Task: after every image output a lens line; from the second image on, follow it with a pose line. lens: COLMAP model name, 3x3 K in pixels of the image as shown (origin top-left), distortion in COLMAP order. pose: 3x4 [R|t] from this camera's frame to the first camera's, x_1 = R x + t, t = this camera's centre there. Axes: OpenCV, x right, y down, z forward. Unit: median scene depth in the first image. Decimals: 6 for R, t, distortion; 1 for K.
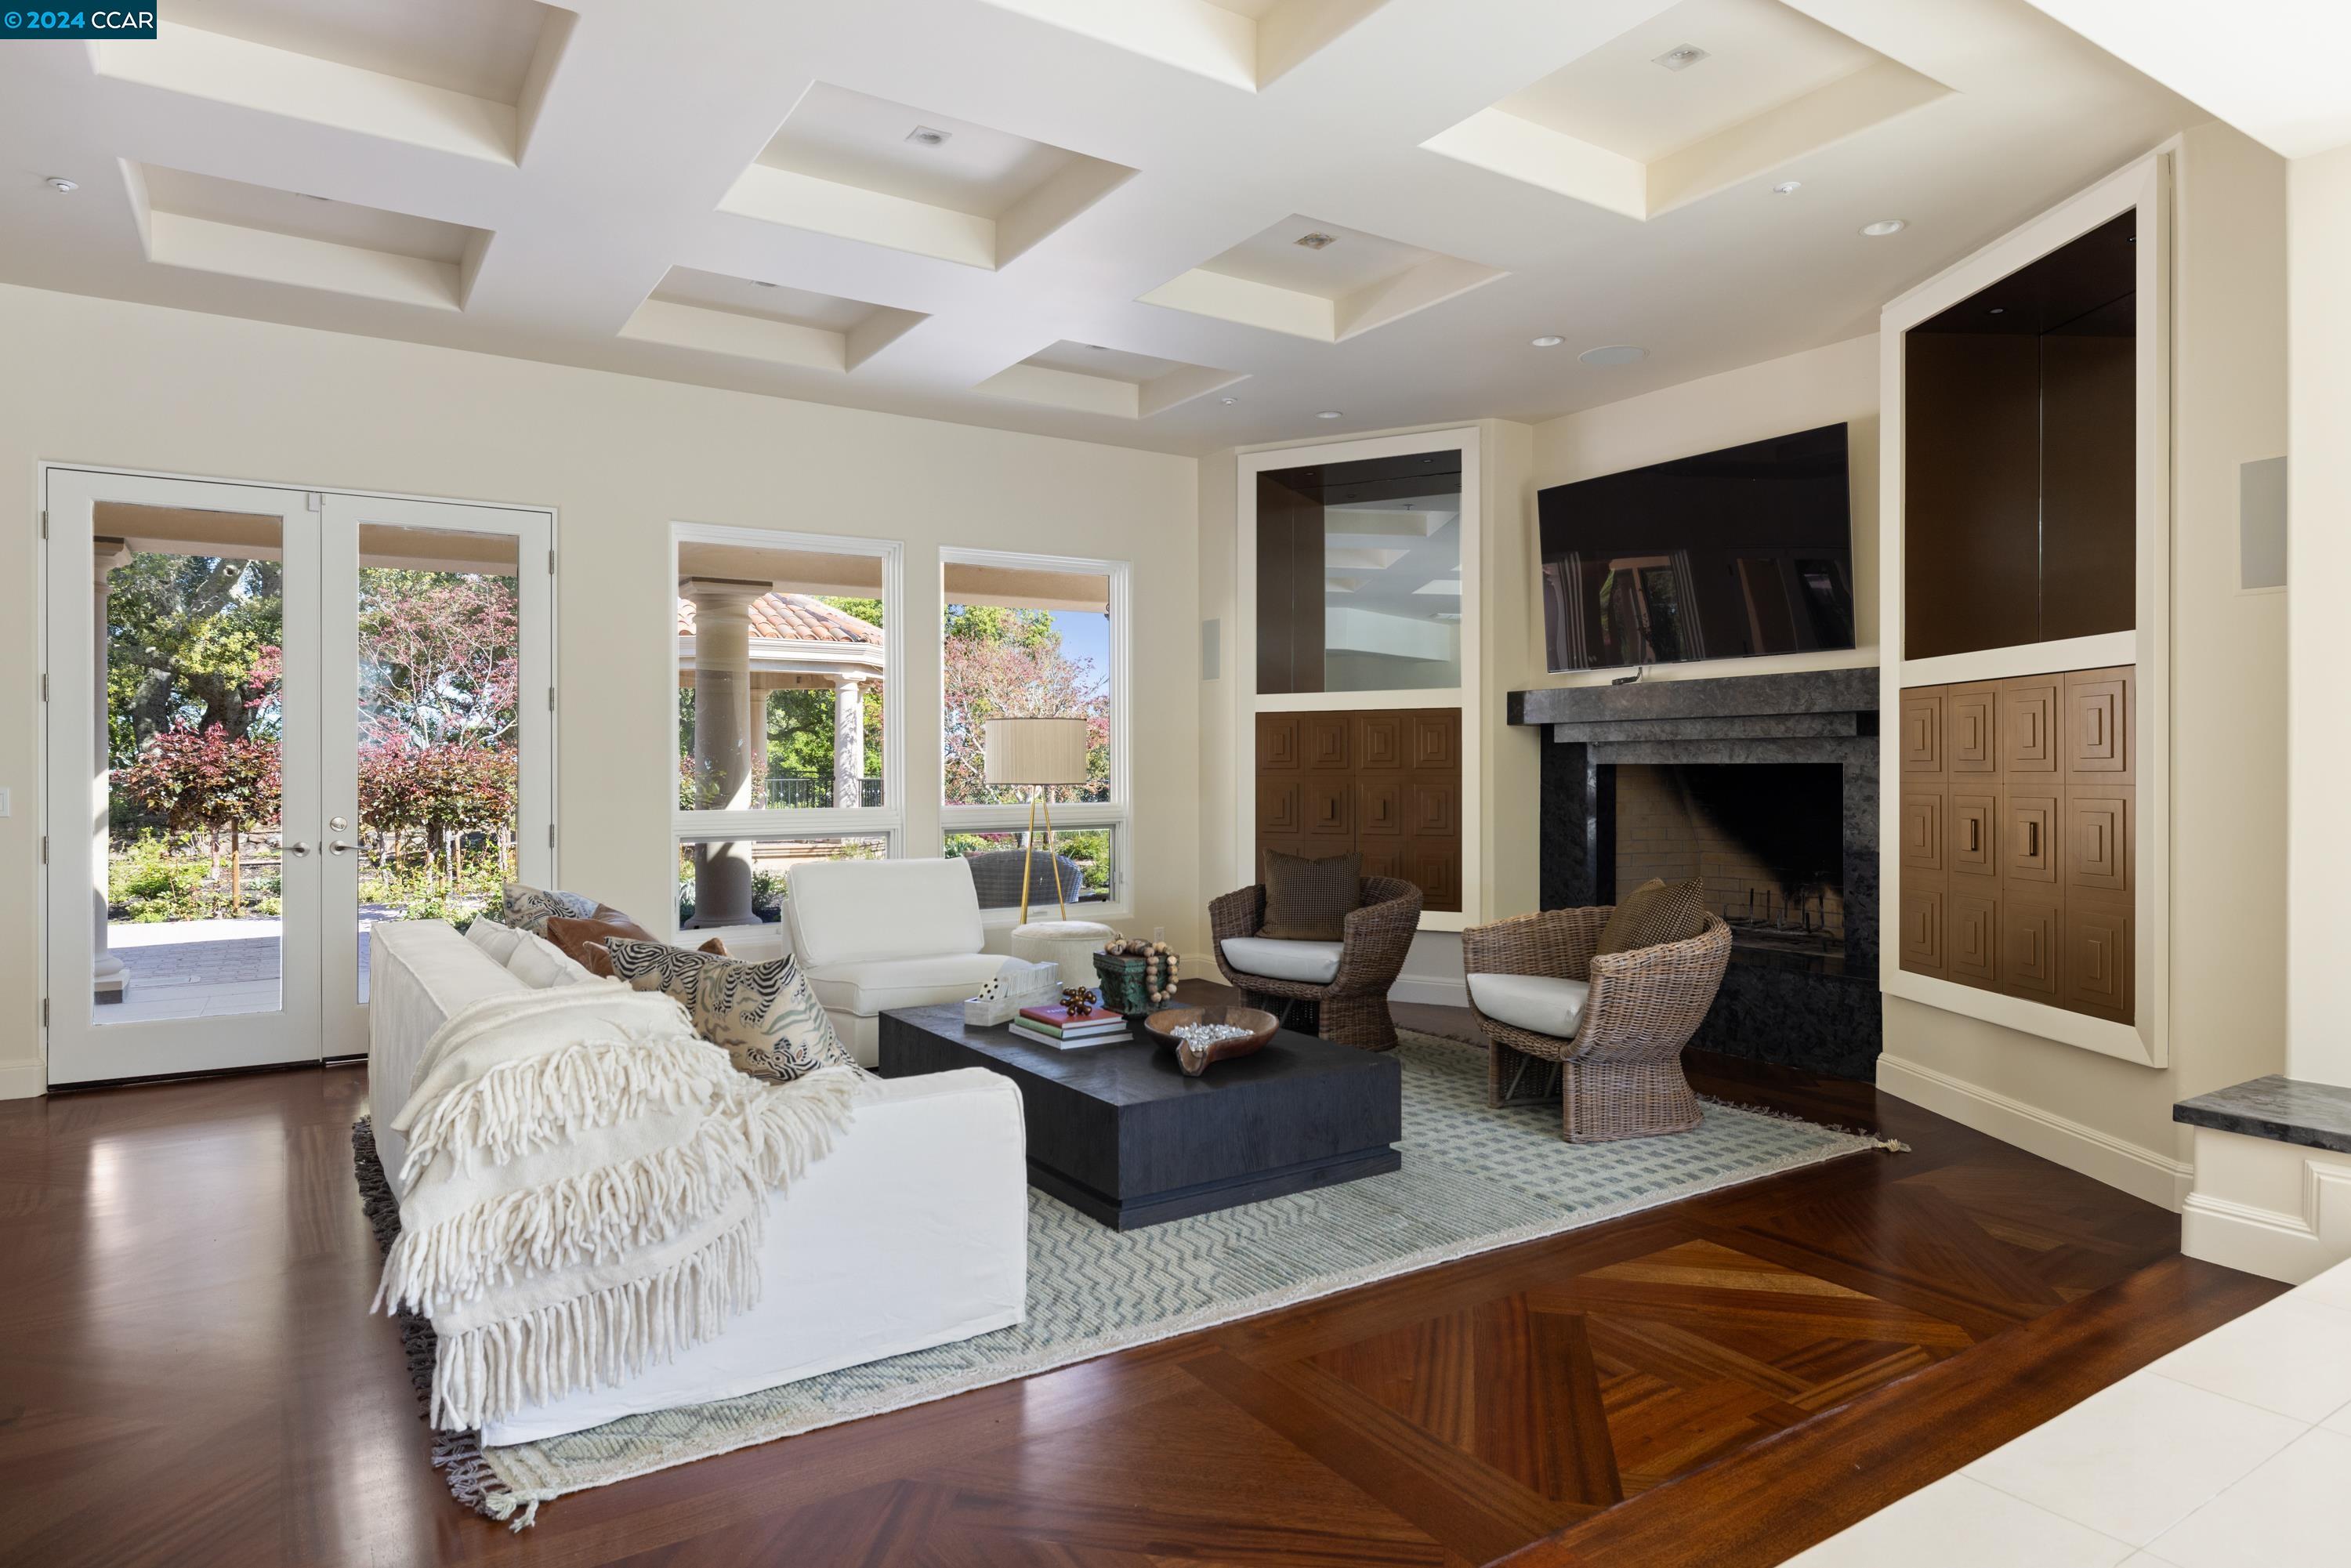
lens RADIAL K [[1396.1, 0, 1173.9], [0, 1396.1, 778.0], [0, 0, 1]] dist [-0.008945, -0.001111]
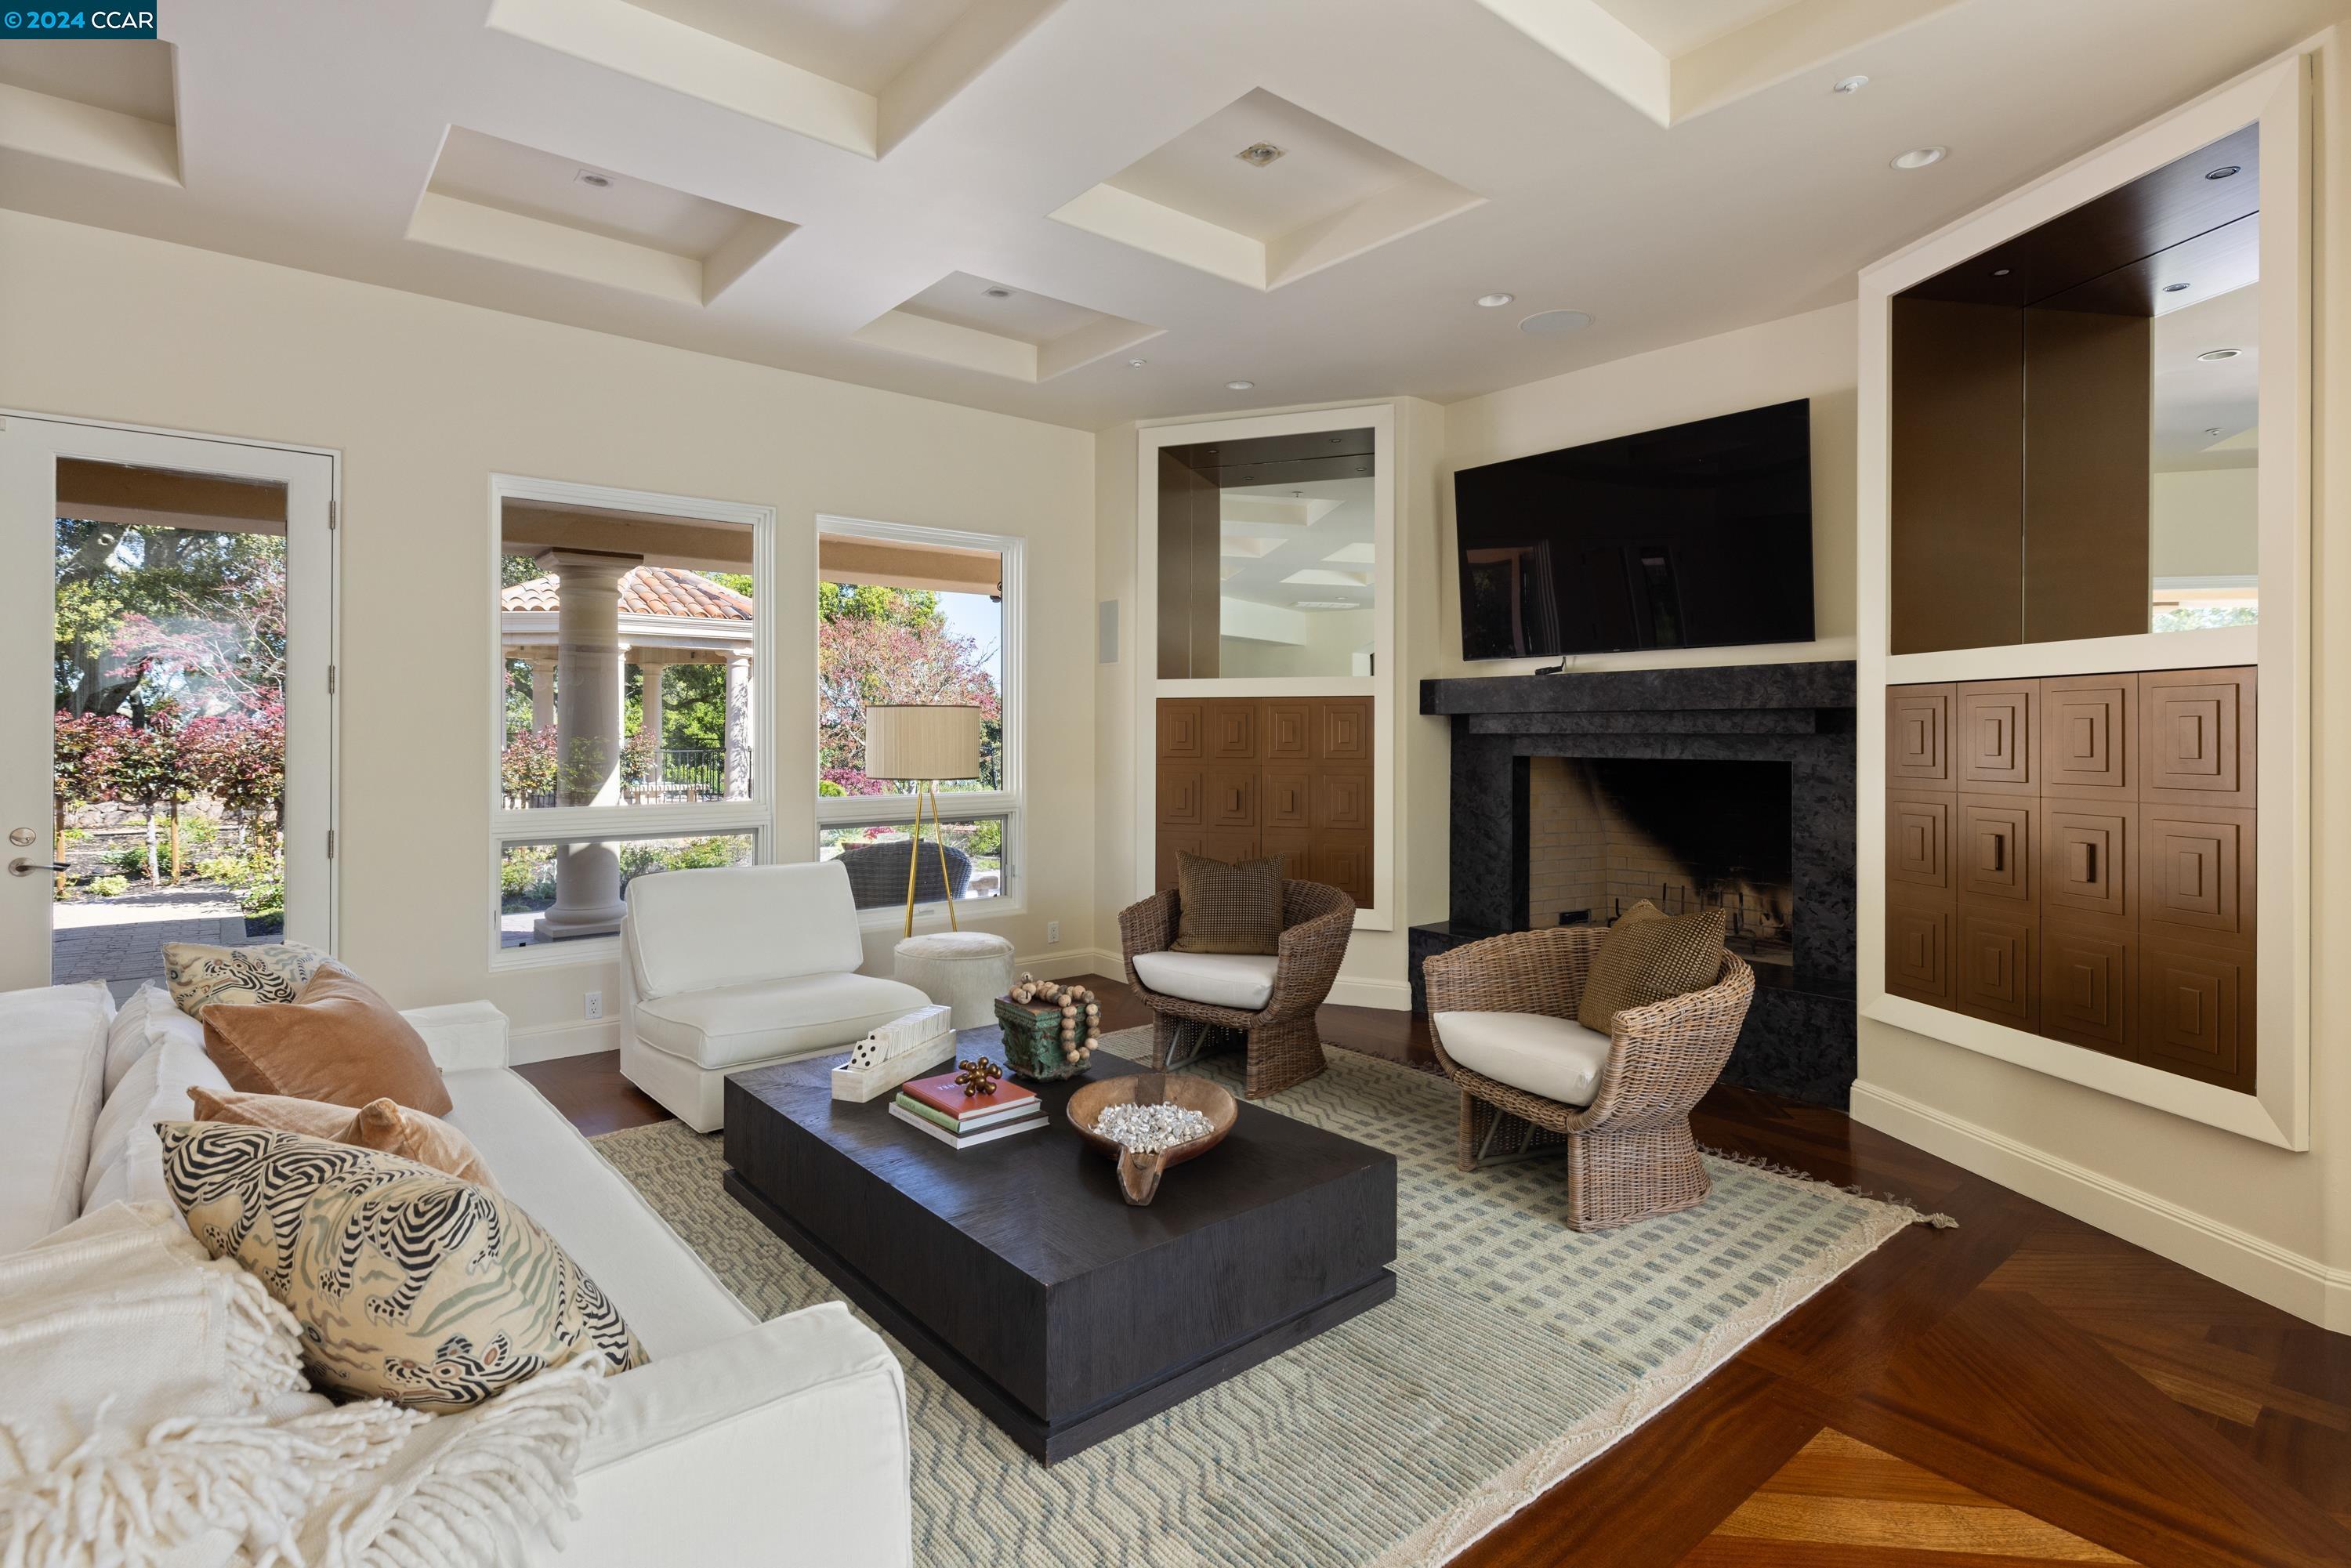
lens RADIAL K [[1144.6, 0, 1167.9], [0, 1144.6, 736.0], [0, 0, 1]] dist [-0.006299, -0.000001]
pose [[0.993381, 0.004309, 0.114789, -0.031854], [-0.004087, 0.999989, -0.002173, -0.026192], [-0.114797, 0.001690, 0.993388, 0.295741]]
